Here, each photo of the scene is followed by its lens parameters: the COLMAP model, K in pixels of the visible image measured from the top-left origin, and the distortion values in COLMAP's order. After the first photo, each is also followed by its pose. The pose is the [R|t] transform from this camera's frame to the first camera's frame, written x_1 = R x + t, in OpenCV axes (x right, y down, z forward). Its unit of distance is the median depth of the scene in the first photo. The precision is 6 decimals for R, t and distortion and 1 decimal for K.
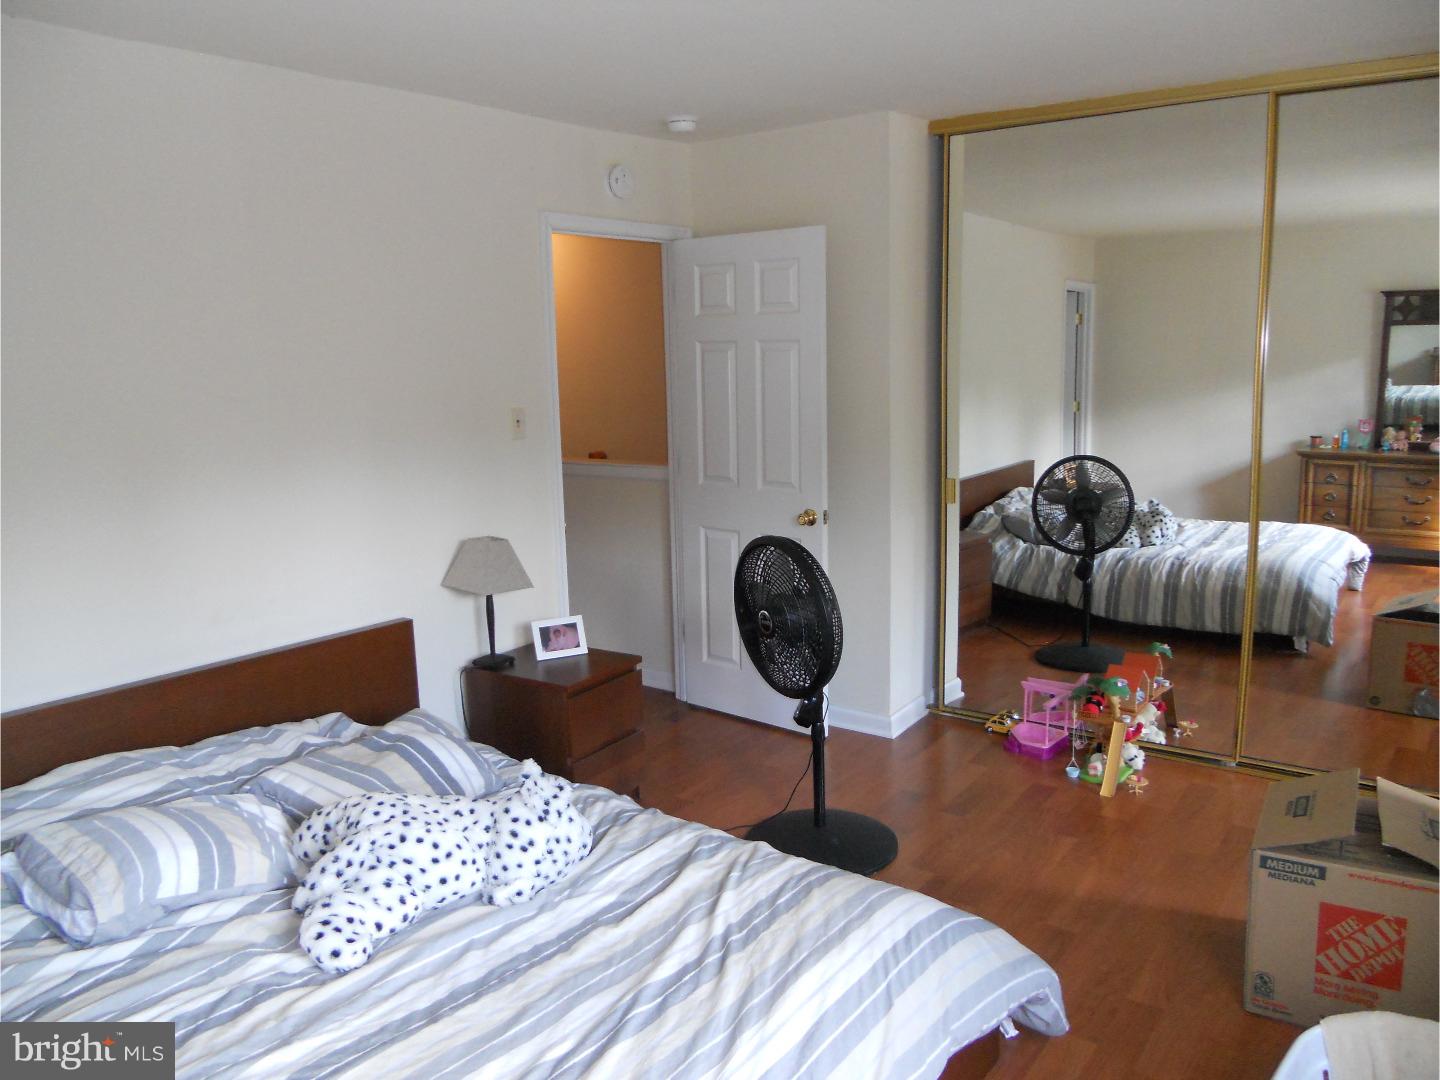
lens RADIAL K [[1107.6, 0, 716.9], [0, 1107.6, 539.8], [0, 0, 1]] dist [-0.035755, -0.007373]
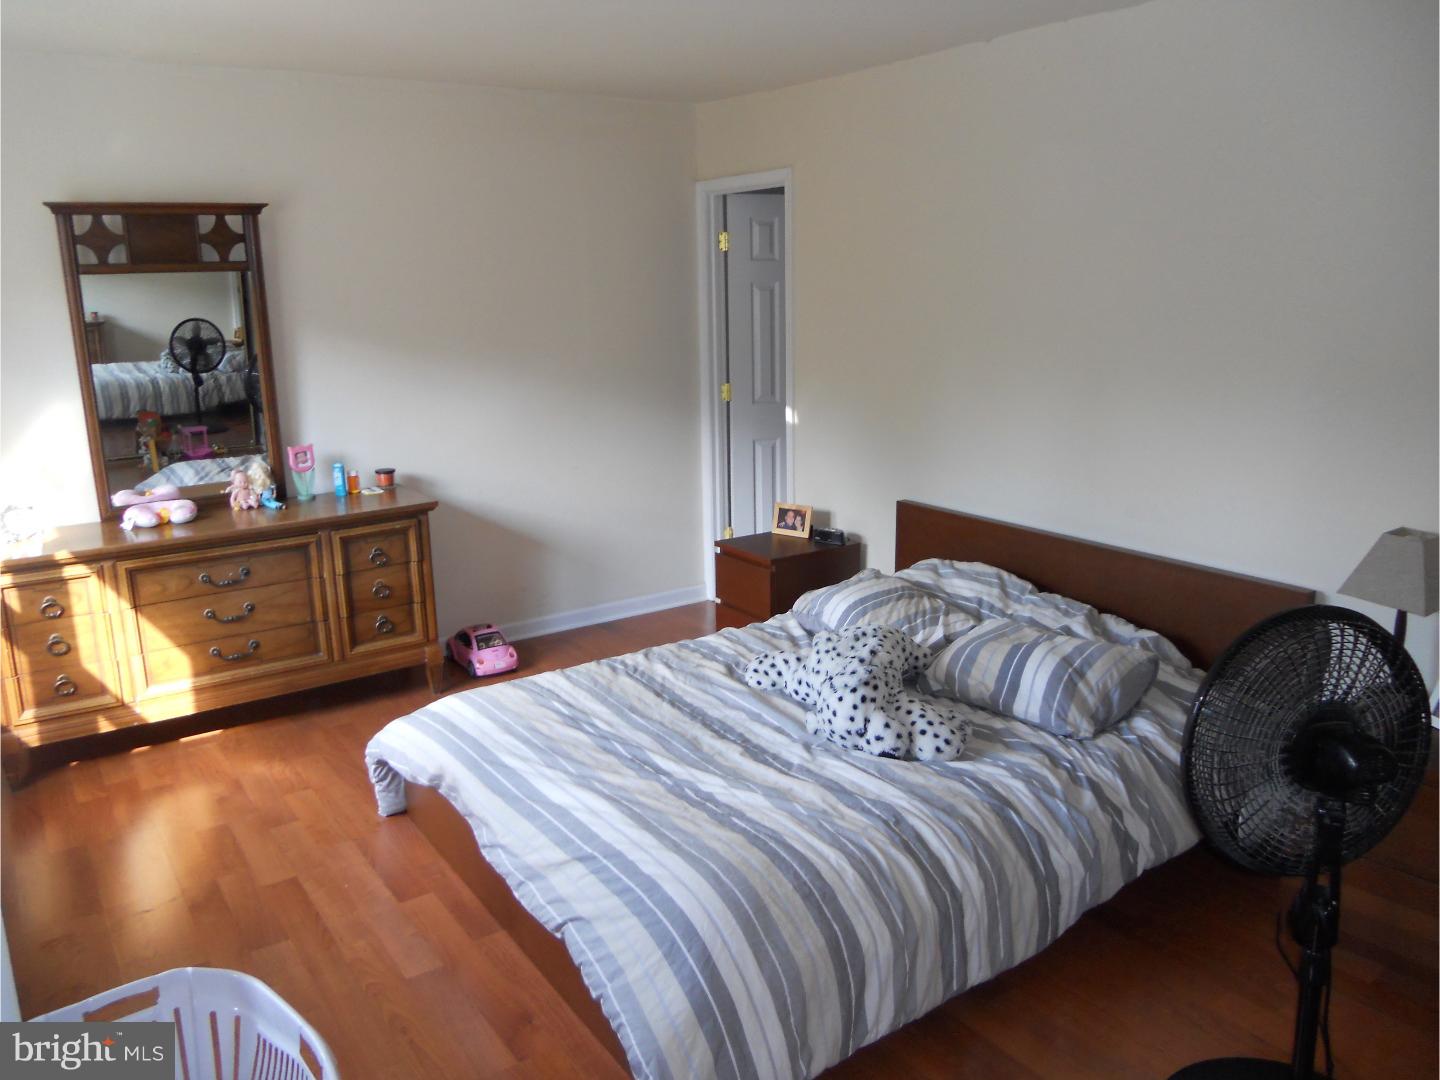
lens RADIAL K [[1107.6, 0, 716.7], [0, 1107.6, 537.5], [0, 0, 1]] dist [-0.035755, -0.007373]
pose [[-0.326124, 0.240725, -0.914163, 1.047183], [-0.133698, 0.945568, 0.296691, -0.263759], [0.935825, 0.218980, -0.276188, 1.309026]]
